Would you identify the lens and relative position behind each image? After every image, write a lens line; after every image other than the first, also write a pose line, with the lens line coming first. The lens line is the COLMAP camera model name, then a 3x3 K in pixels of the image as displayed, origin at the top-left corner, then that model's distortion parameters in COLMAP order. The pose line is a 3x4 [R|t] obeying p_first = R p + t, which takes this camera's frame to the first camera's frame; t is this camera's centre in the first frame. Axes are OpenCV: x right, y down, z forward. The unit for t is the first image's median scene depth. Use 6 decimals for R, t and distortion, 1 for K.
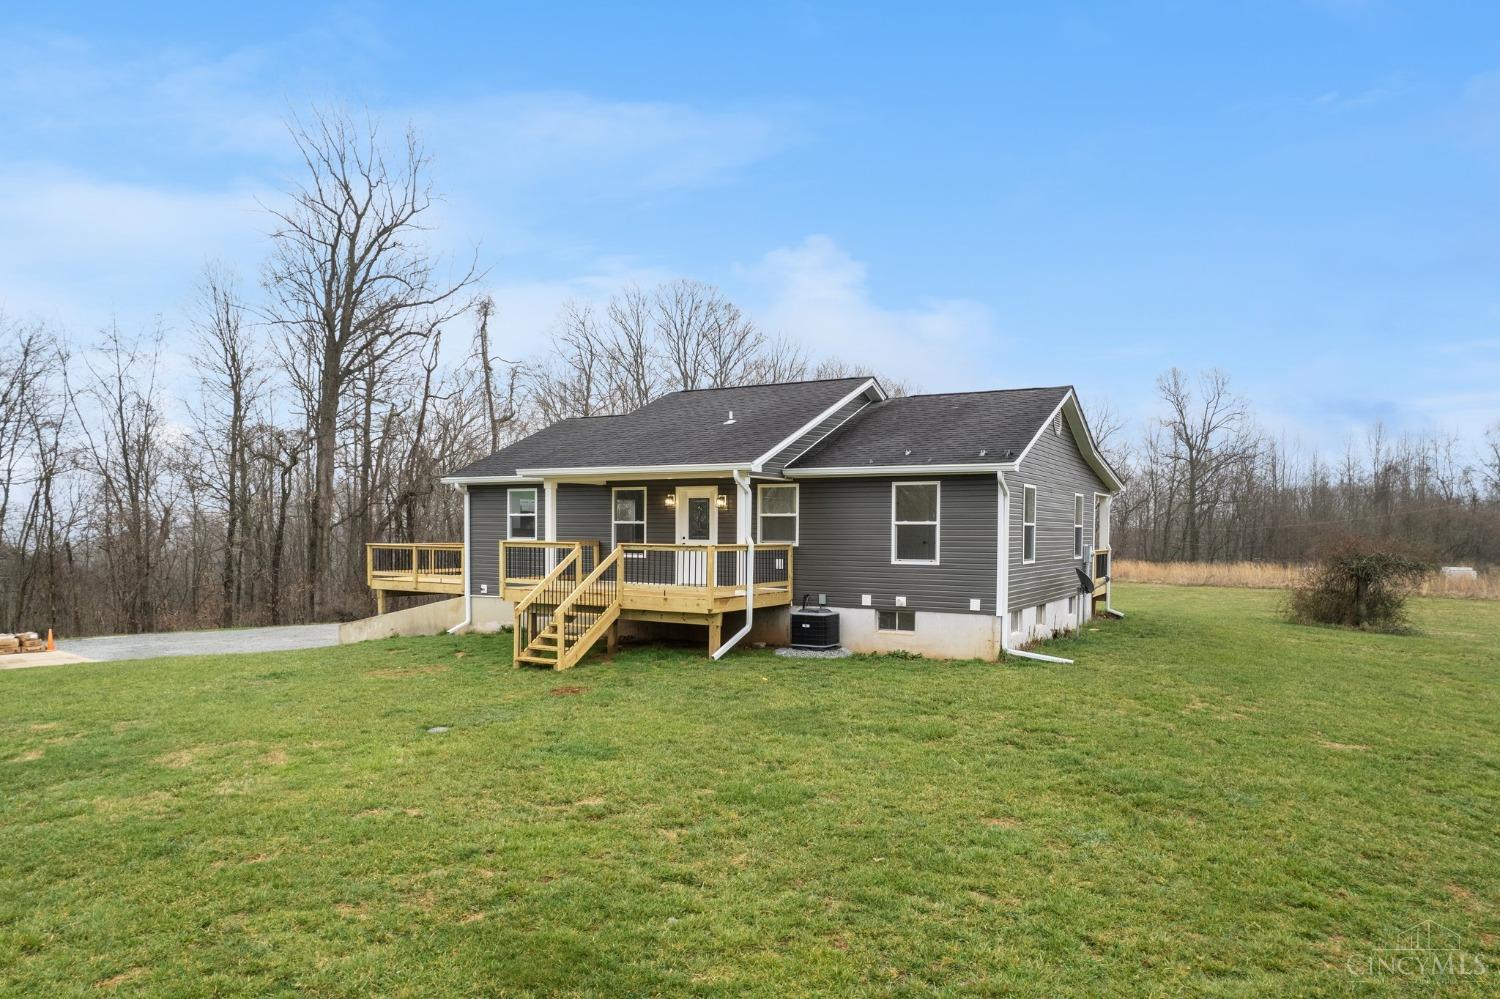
lens RADIAL K [[982.1, 0, 733.3], [0, 982.1, 551.1], [0, 0, 1]] dist [-0.044830, 0.005452]
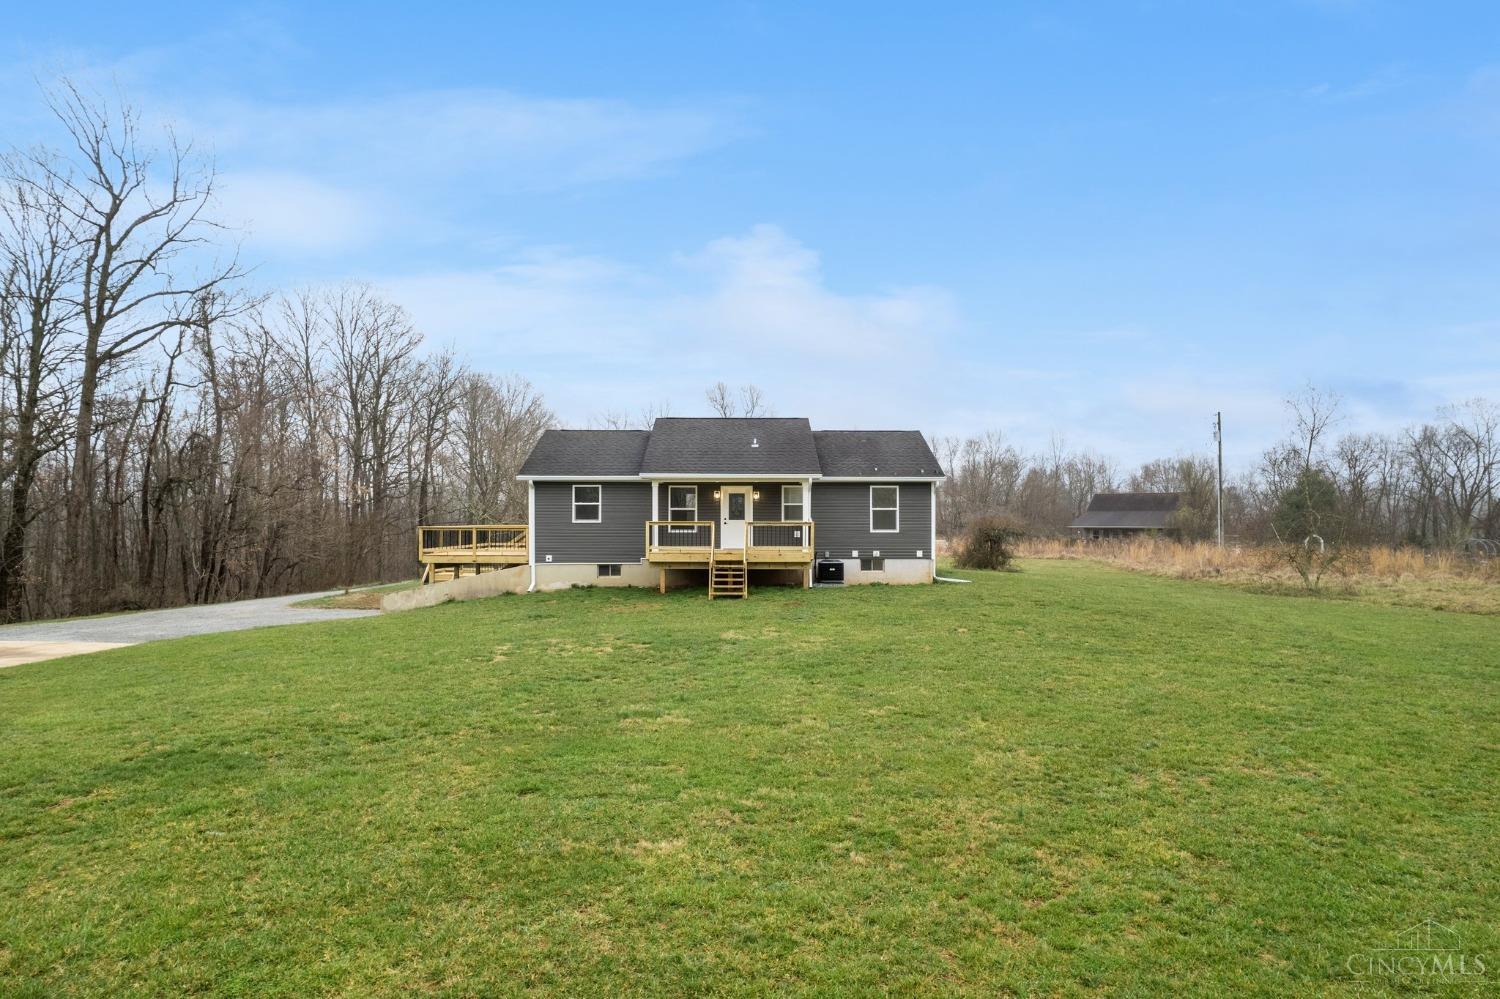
lens RADIAL K [[982.1, 0, 737.3], [0, 982.1, 500.6], [0, 0, 1]] dist [-0.044830, 0.005452]
pose [[0.861023, 0.003949, 0.508551, -0.831127], [0.016544, 0.999223, -0.035770, 0.013349], [-0.508297, 0.039212, 0.860288, -0.343003]]
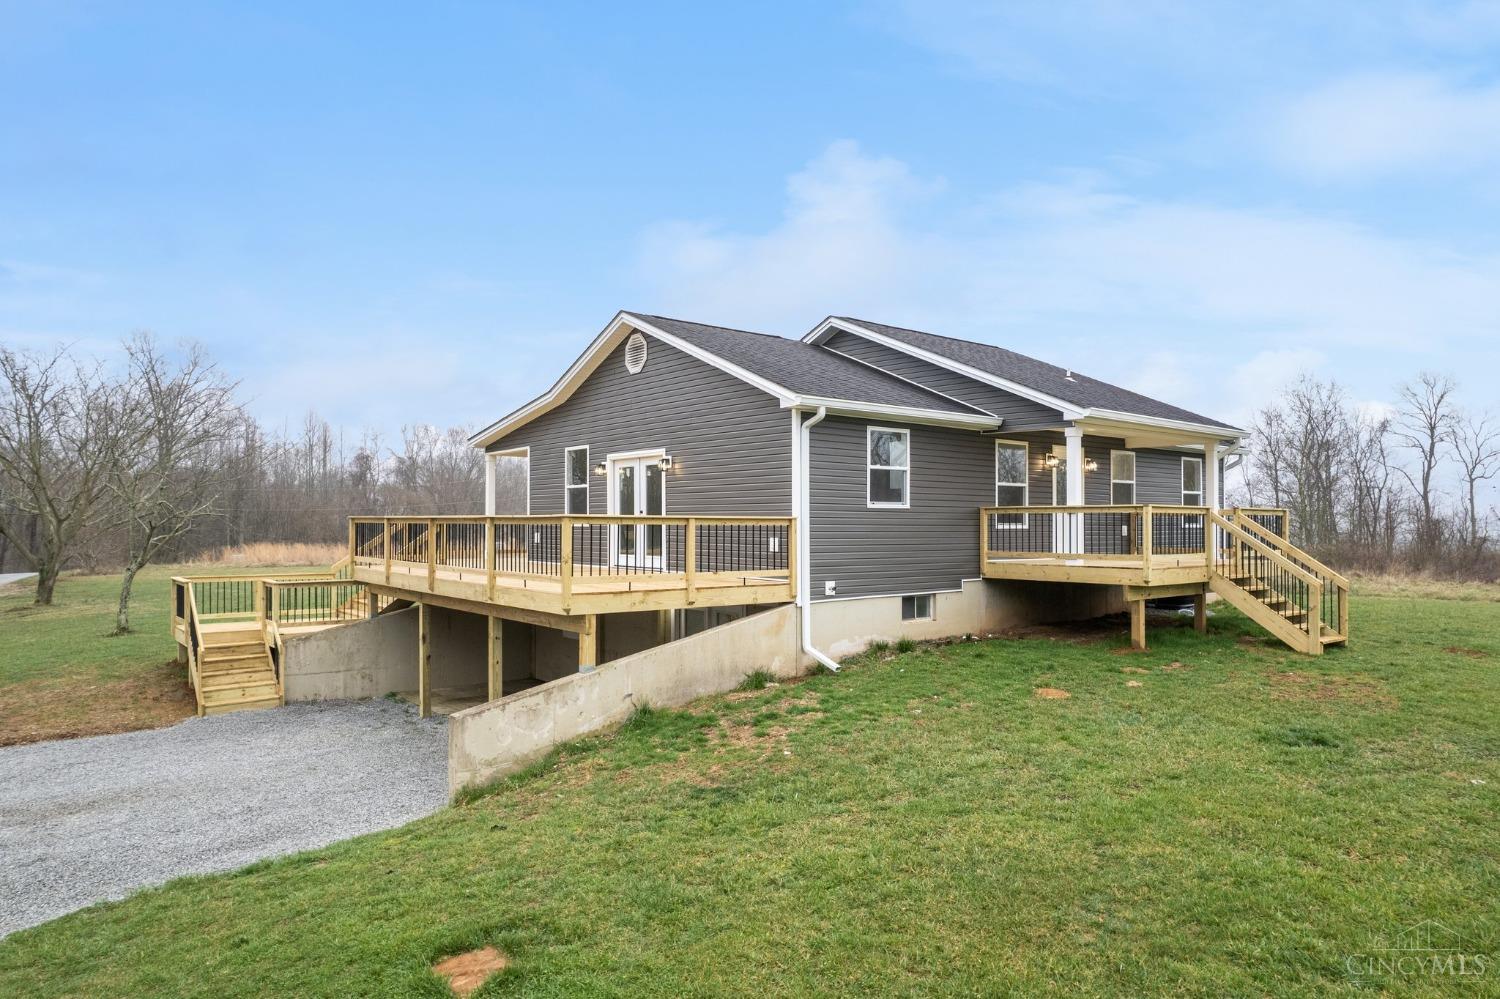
lens RADIAL K [[982.1, 0, 747.4], [0, 982.1, 509.8], [0, 0, 1]] dist [-0.044830, 0.005452]
pose [[0.341436, 0.013879, 0.939803, -0.965096], [0.032136, 0.999134, -0.026430, 0.006002], [-0.939356, 0.039226, 0.340694, 0.974100]]
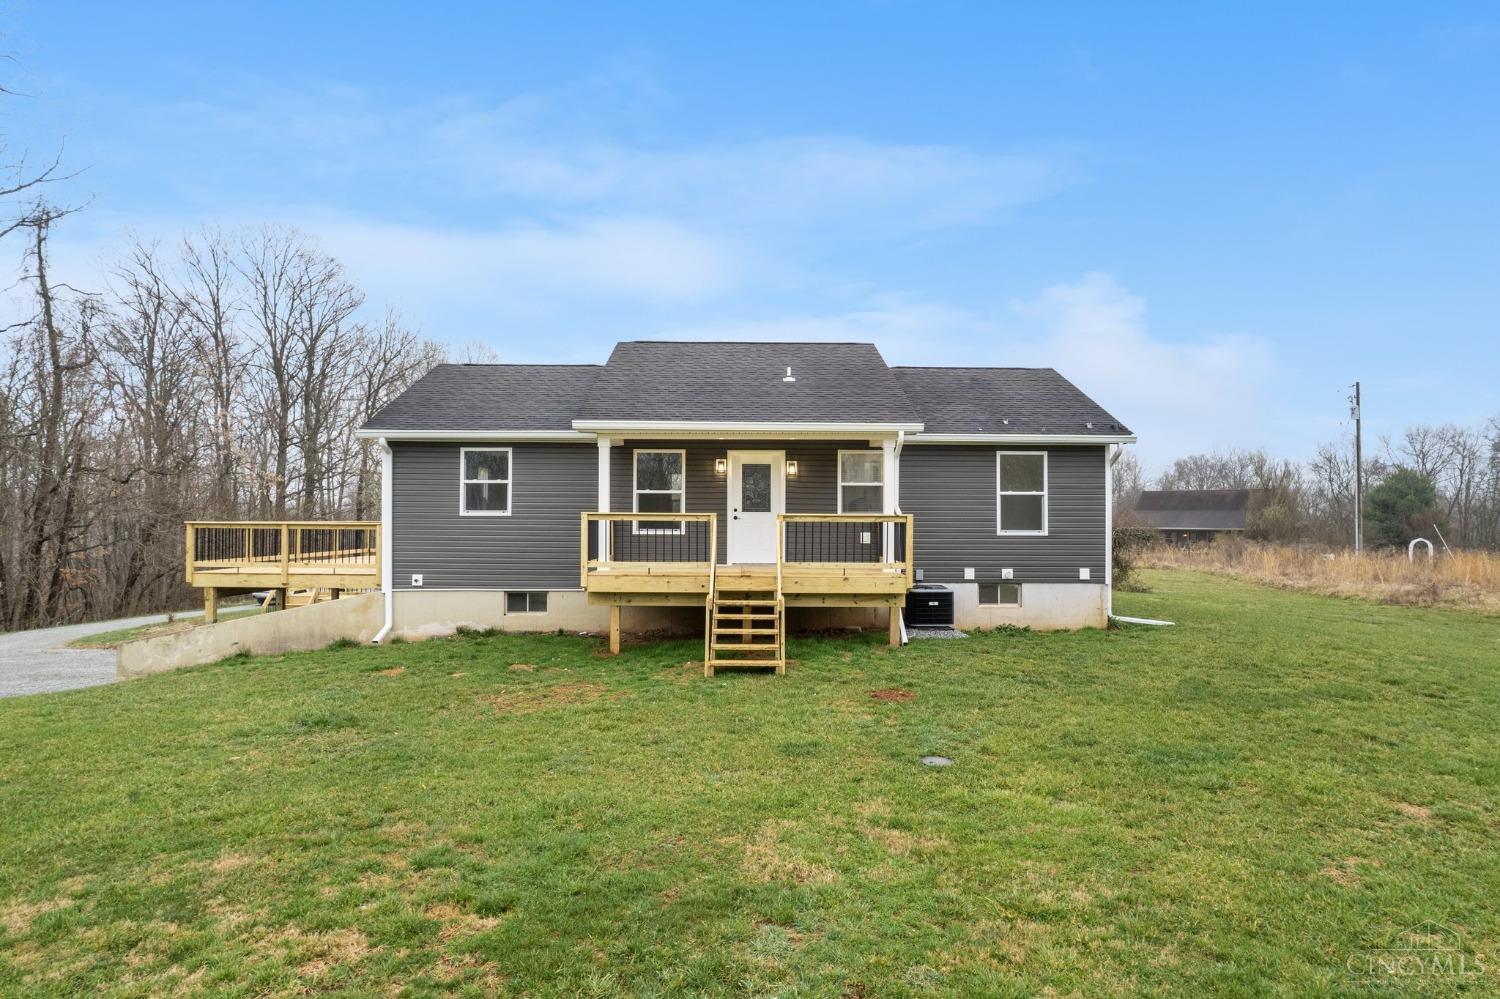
lens RADIAL K [[982.1, 0, 746.0], [0, 982.1, 496.0], [0, 0, 1]] dist [-0.044830, 0.005452]
pose [[0.856450, 0.009718, 0.516139, -0.492061], [0.013029, 0.999097, -0.040432, 0.009067], [-0.516066, 0.041353, 0.855550, 0.266537]]
